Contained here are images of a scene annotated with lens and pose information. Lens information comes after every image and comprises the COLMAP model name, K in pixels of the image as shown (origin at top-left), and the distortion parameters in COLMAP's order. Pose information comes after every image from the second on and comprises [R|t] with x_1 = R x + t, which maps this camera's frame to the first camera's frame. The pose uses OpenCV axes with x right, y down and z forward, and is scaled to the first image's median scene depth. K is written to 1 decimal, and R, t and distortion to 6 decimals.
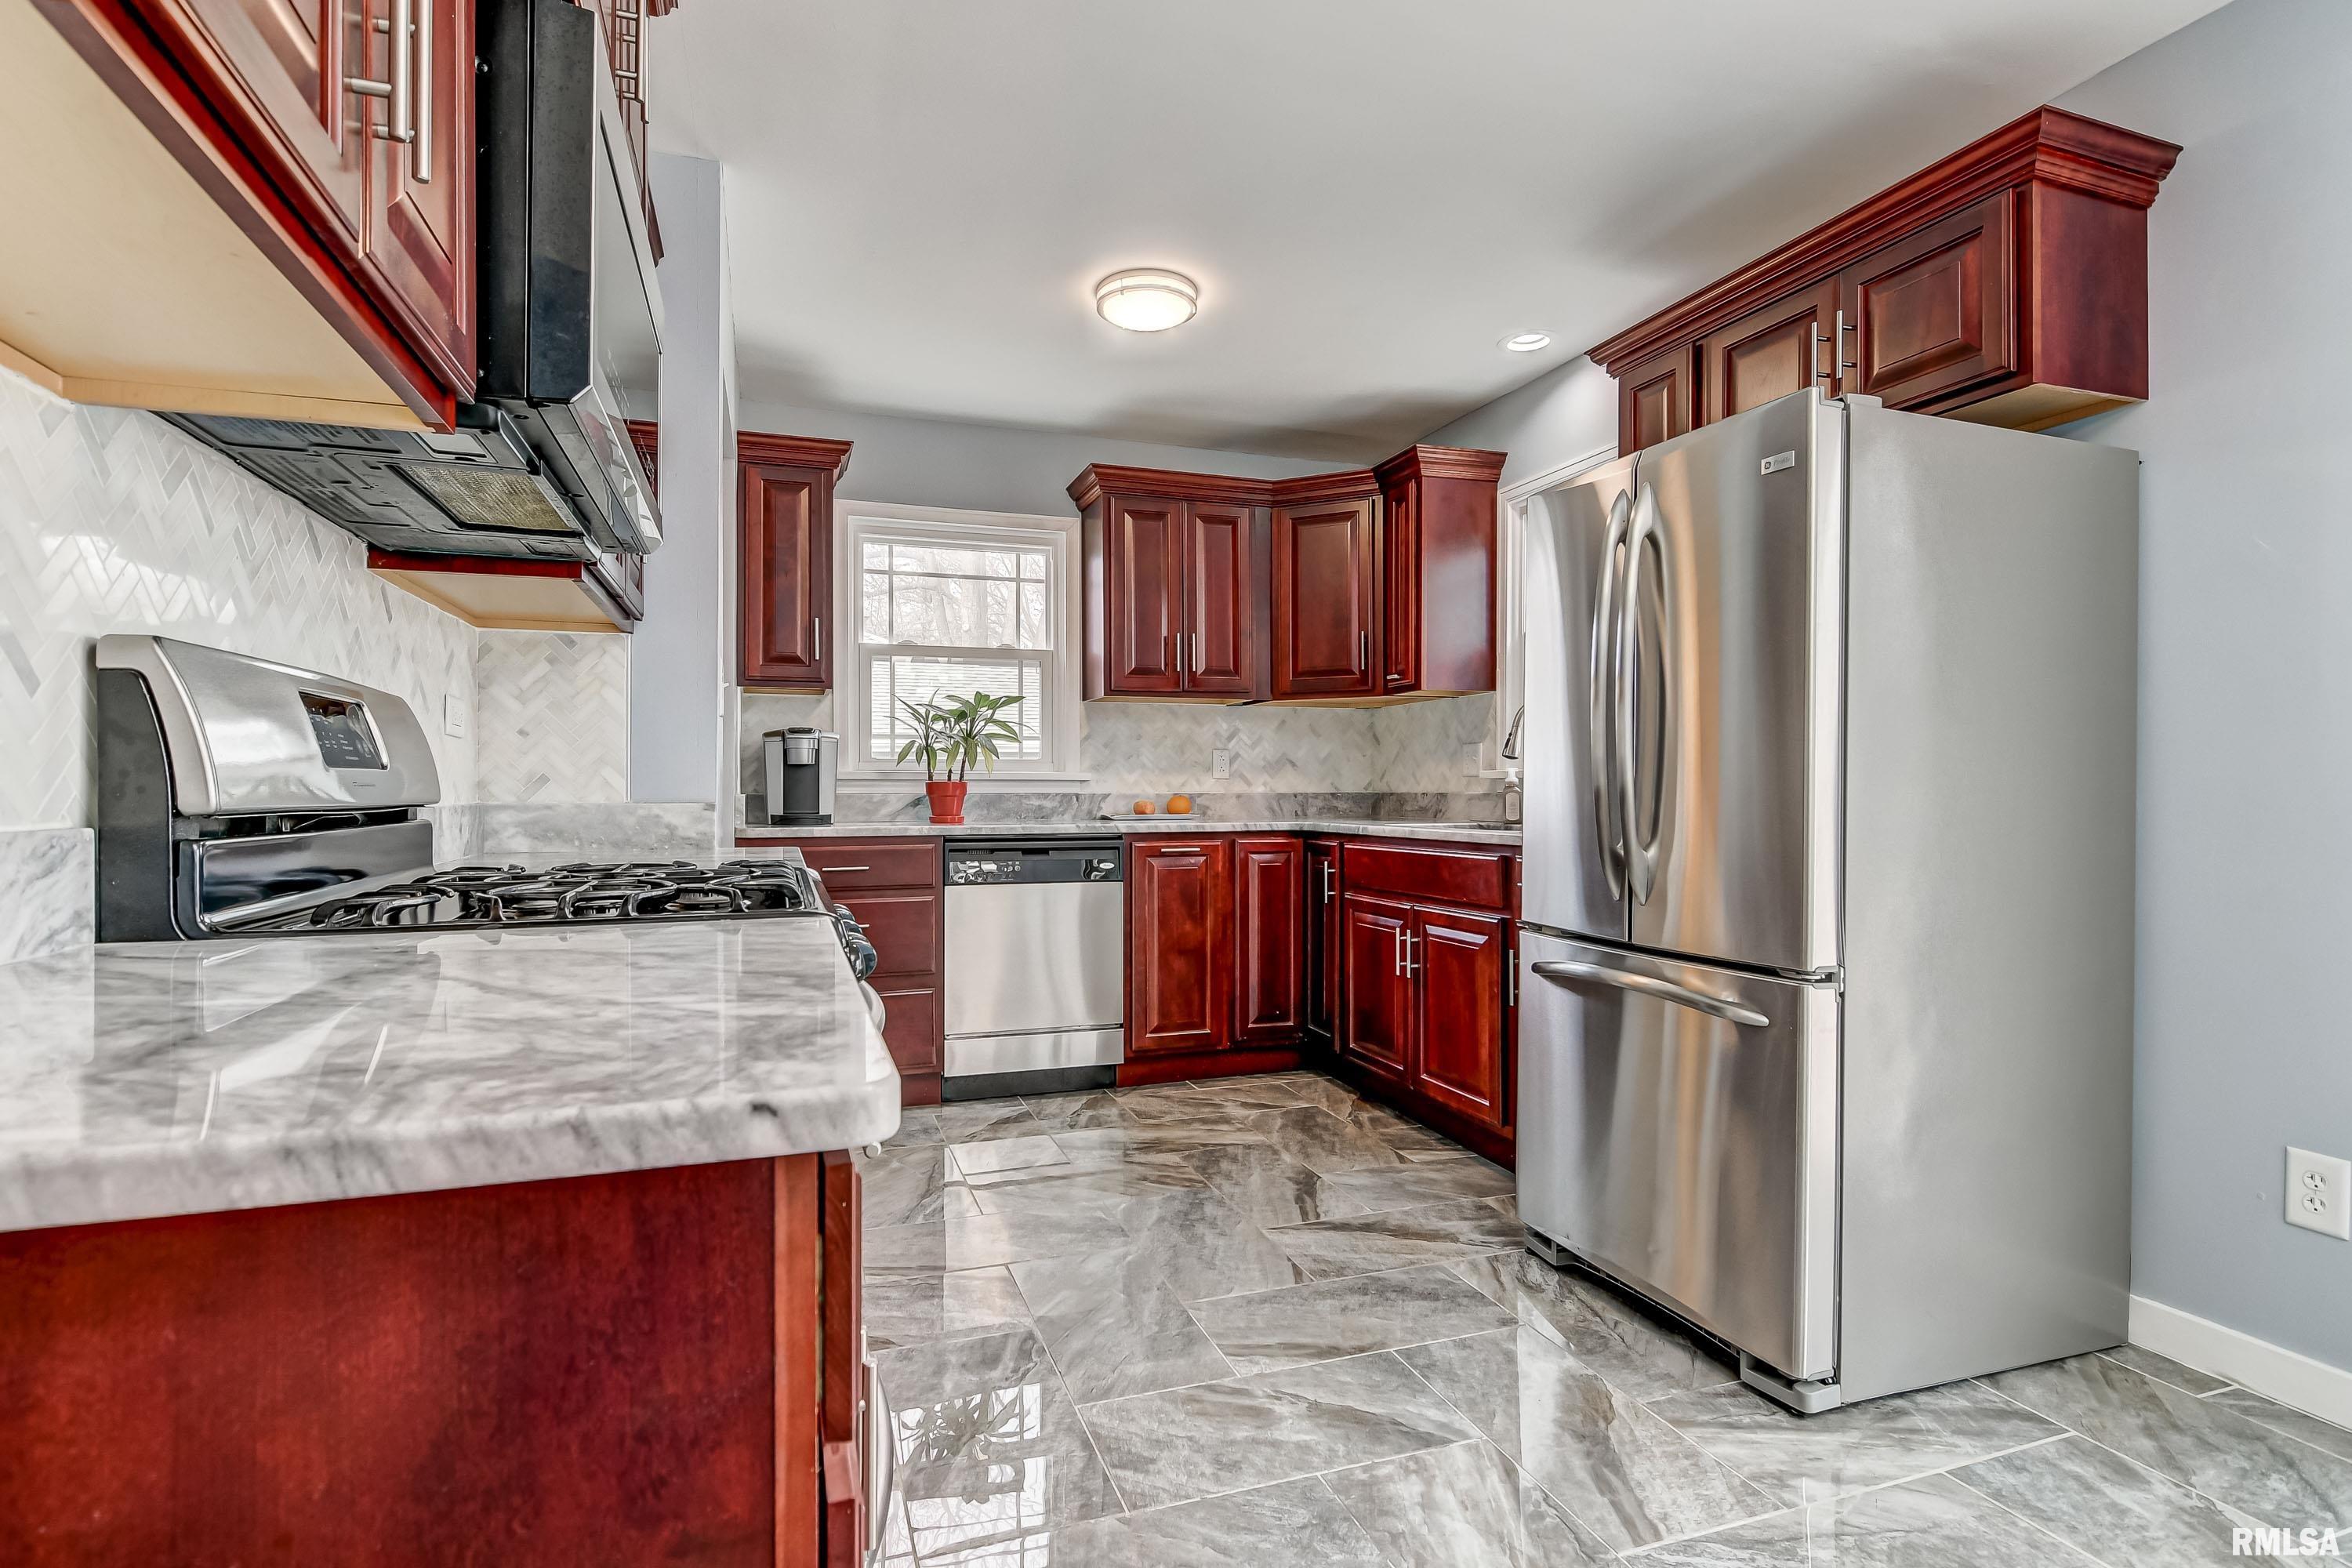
lens RADIAL K [[1139.0, 0, 1163.5], [0, 1139.0, 781.7], [0, 0, 1]] dist [0.001834, -0.001791]
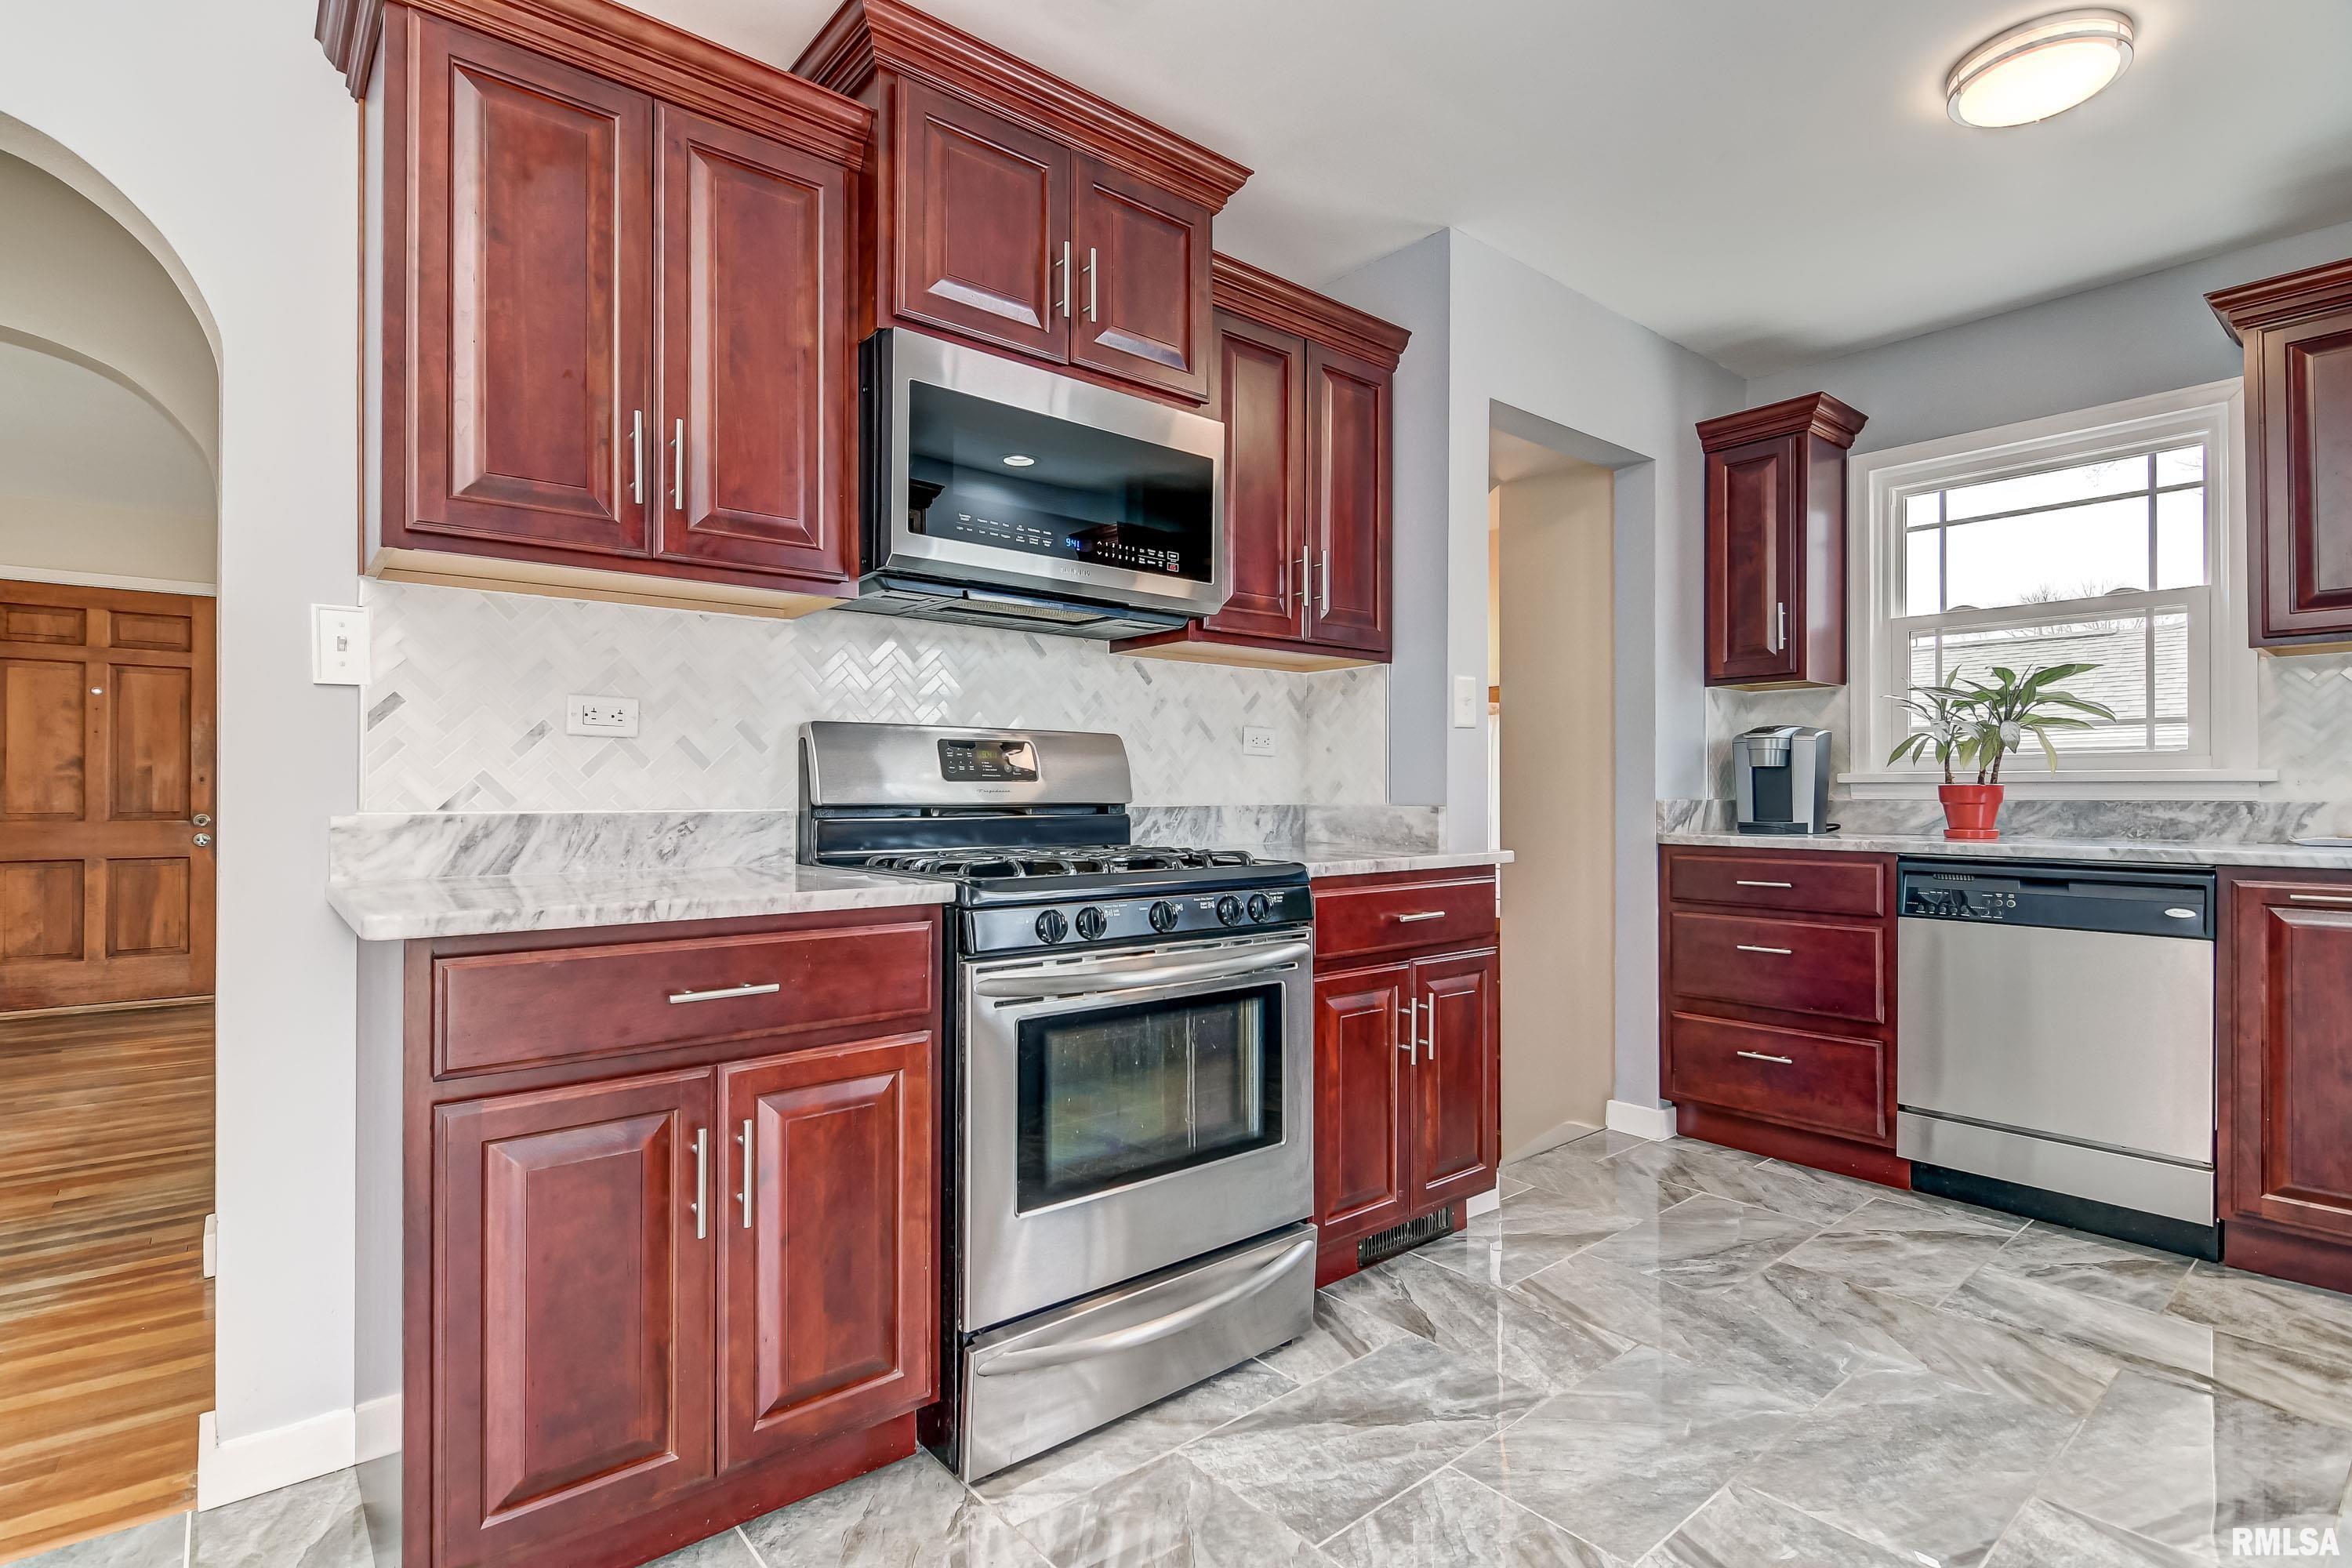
lens RADIAL K [[1129.1, 0, 1168.6], [0, 1129.1, 782.6], [0, 0, 1]] dist [0.017890, -0.012065]
pose [[0.360163, -0.007673, -0.932858, 0.341631], [0.004717, 0.999968, -0.006404, 0.000686], [0.932877, -0.002093, 0.360188, 0.223861]]
